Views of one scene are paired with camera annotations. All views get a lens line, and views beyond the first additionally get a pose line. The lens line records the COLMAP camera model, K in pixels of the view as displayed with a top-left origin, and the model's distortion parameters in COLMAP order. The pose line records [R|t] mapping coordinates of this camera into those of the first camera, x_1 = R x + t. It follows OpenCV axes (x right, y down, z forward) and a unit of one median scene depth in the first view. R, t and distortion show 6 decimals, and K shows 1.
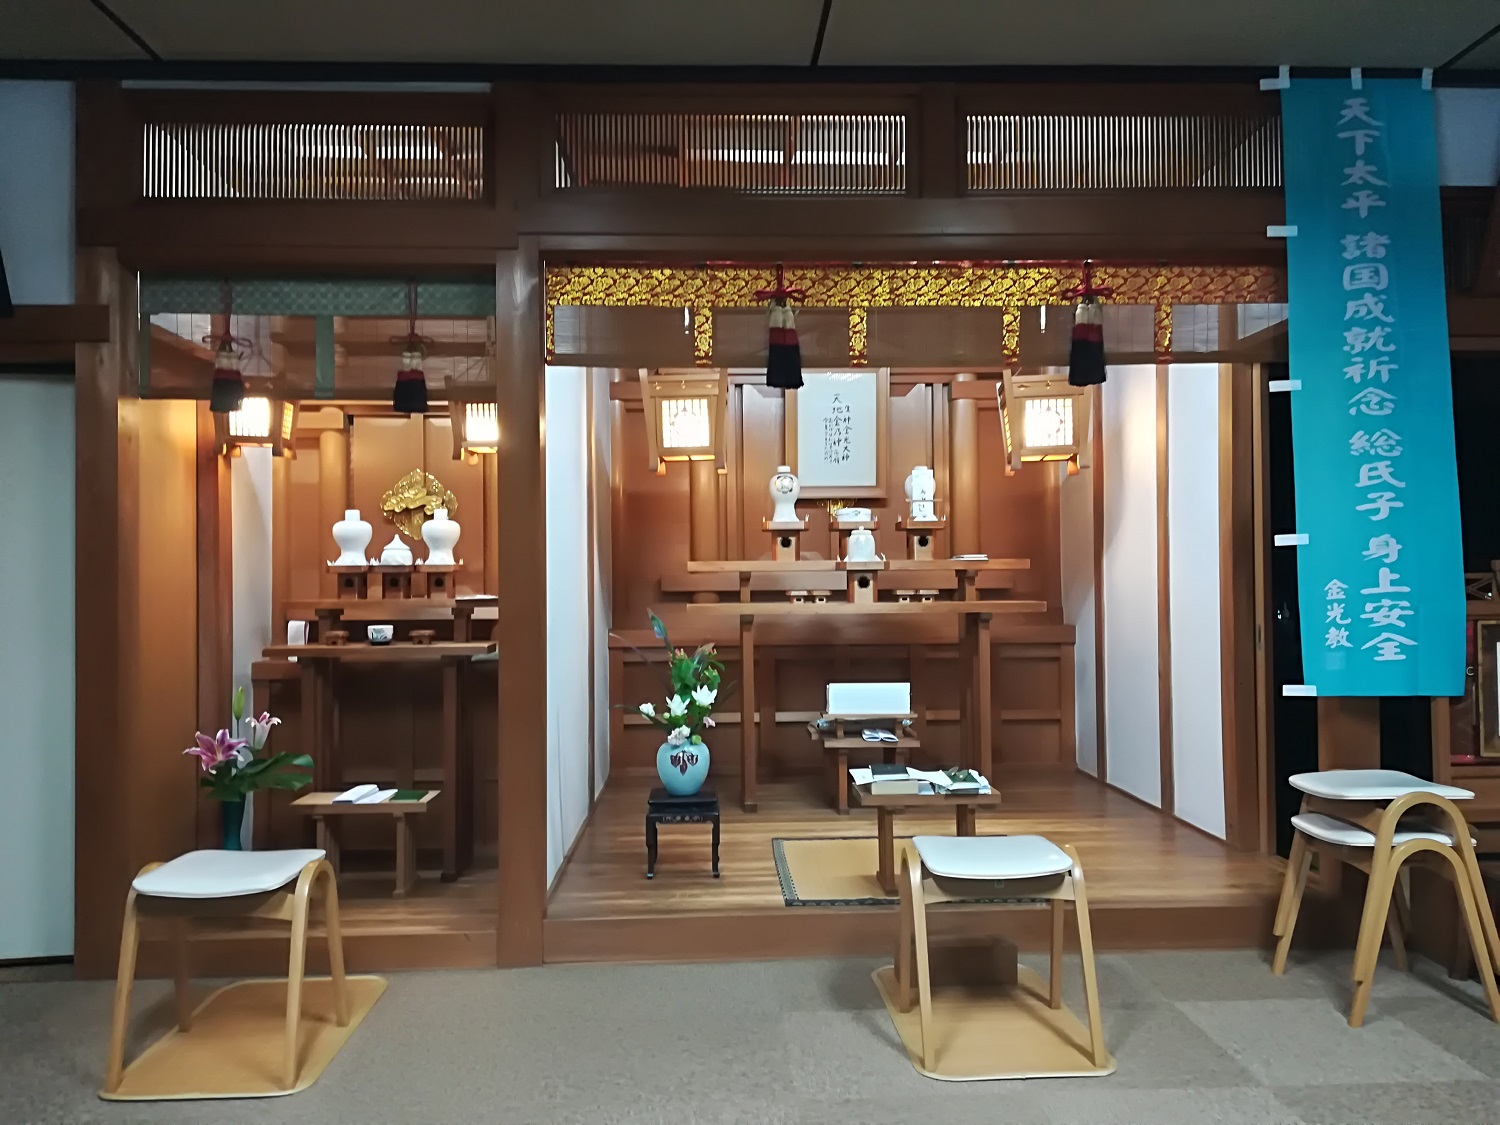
lens RADIAL K [[1140.5, 0, 728.5], [0, 1140.5, 570.5], [0, 0, 1]] dist [-0.001629, -0.002442]
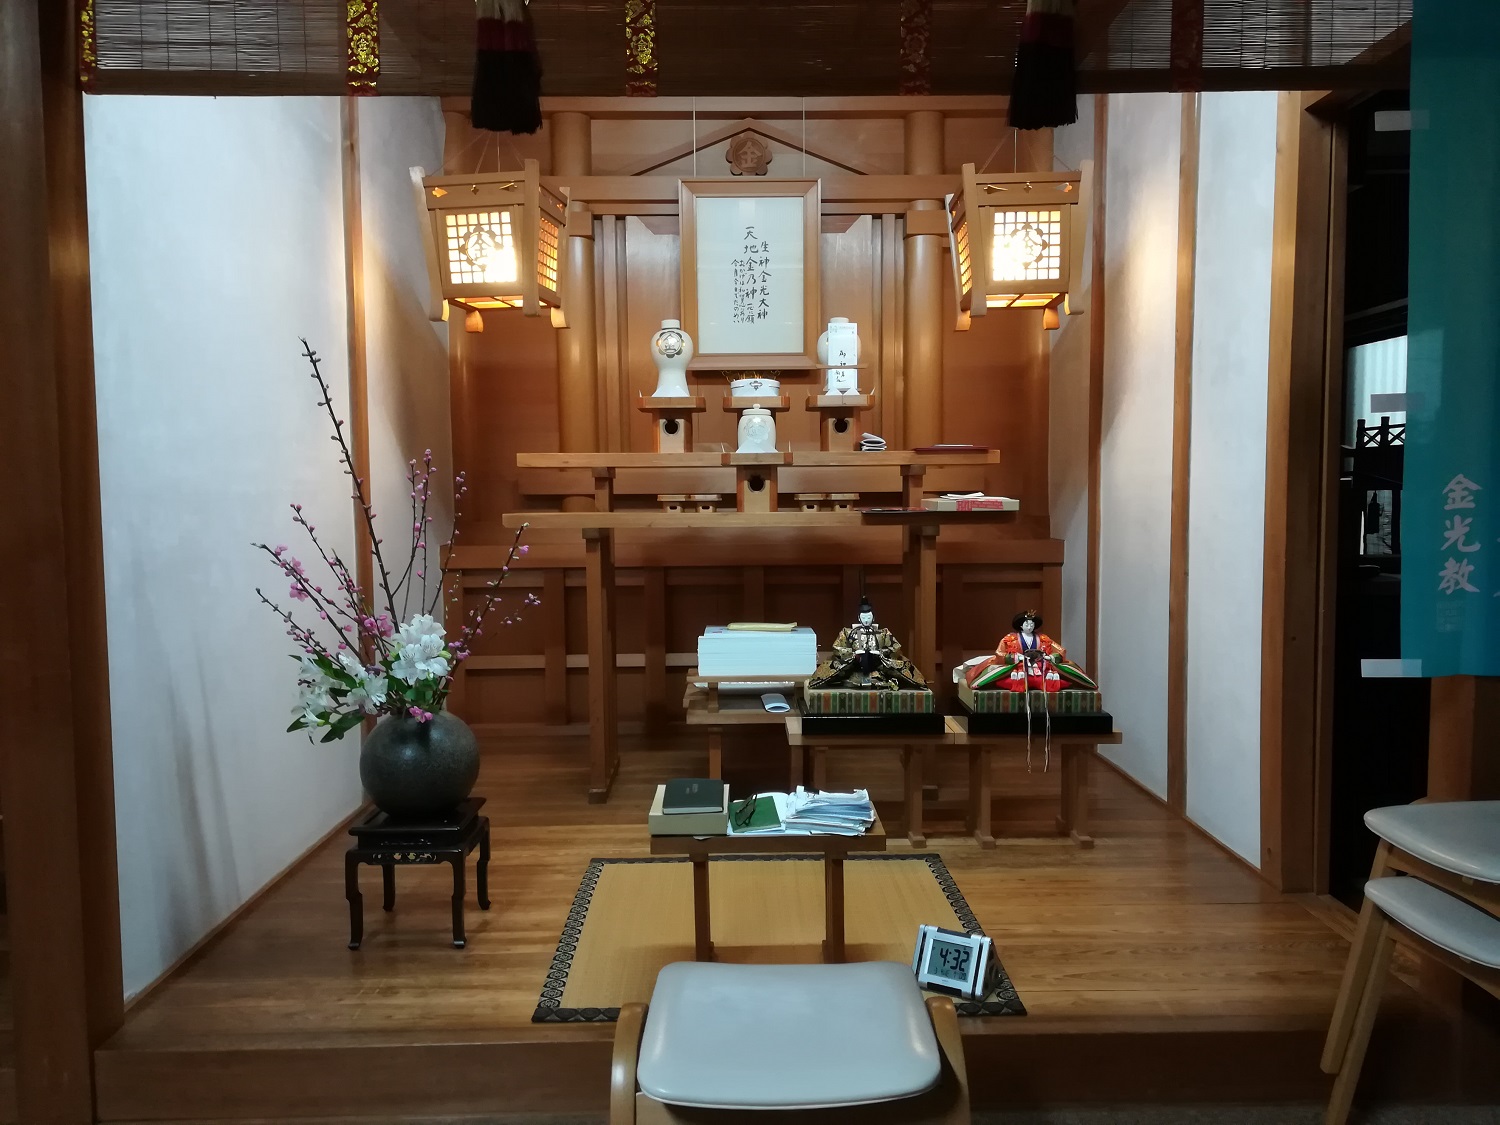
lens RADIAL K [[1137.3, 0, 750.0], [0, 1137.3, 562.5], [0, 0, 1]] dist [0.006829, 0.001444]
pose [[0.999969, 0.000282, -0.007884, 0.118072], [0.000372, 0.996571, 0.082741, 0.001117], [0.007880, -0.082742, 0.996540, 0.286801]]
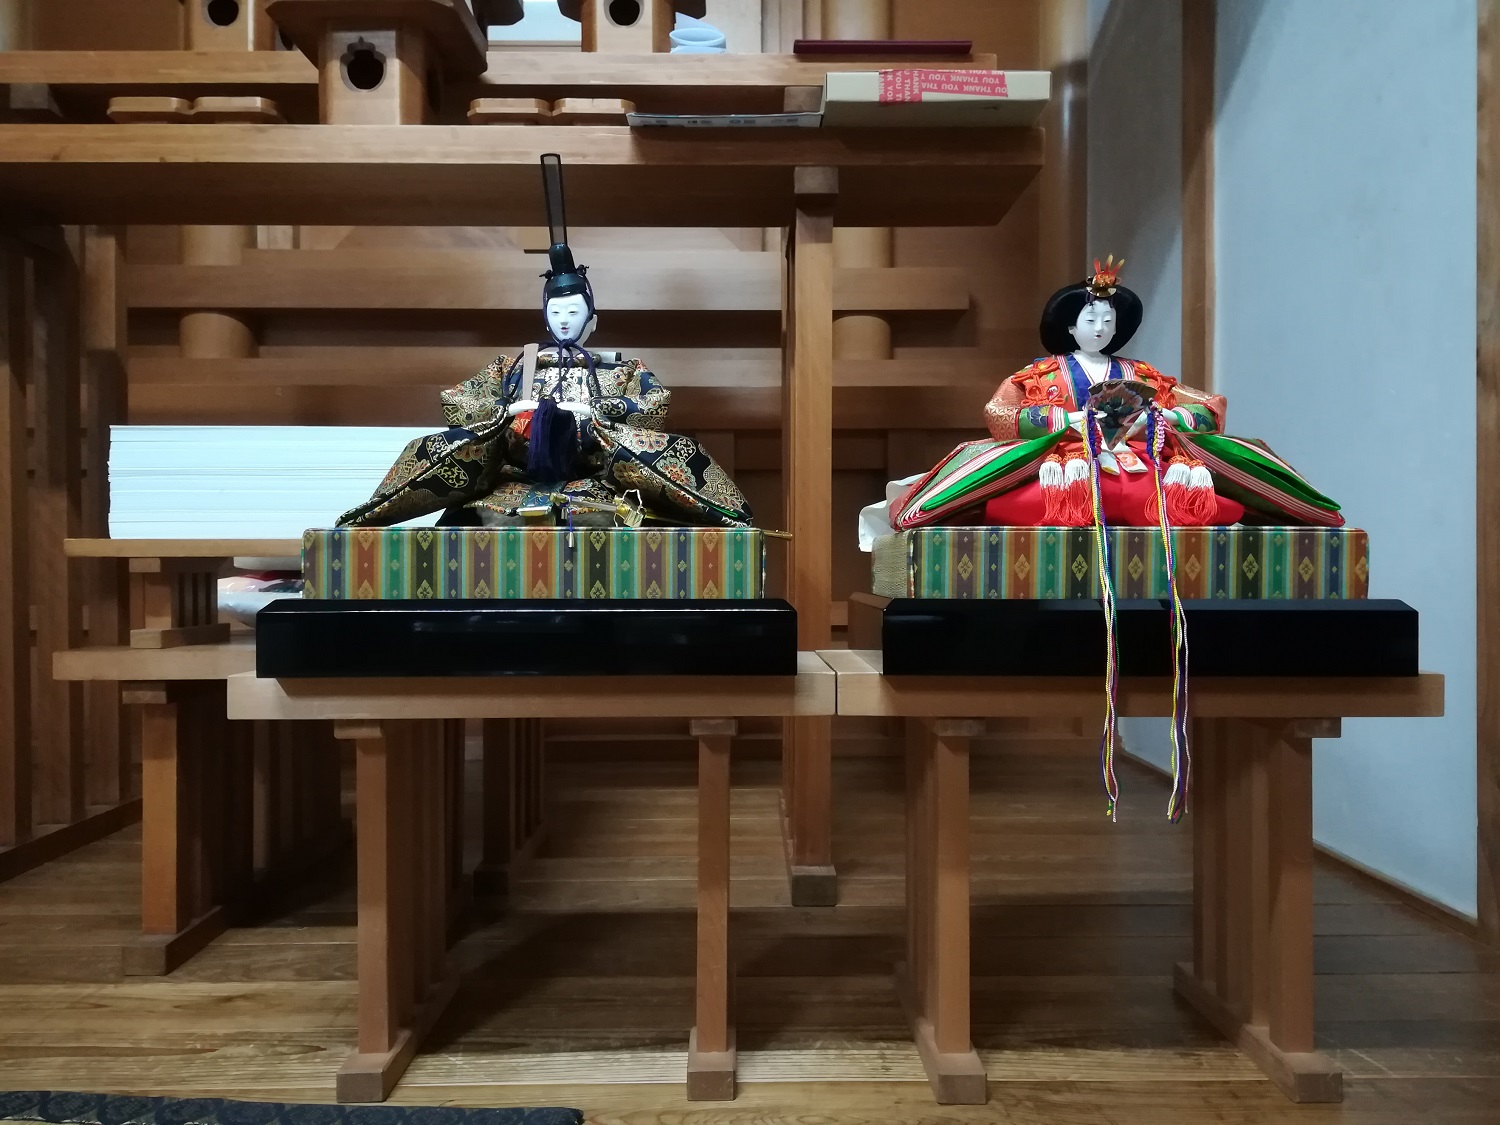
lens RADIAL K [[1166.8, 0, 747.2], [0, 1166.8, 569.8], [0, 0, 1]] dist [-0.001591, -0.004135]
pose [[0.999967, 0.005203, -0.006185, 0.208541], [-0.005016, 0.999545, 0.029745, 0.119317], [0.006337, -0.029713, 0.999538, 0.706162]]
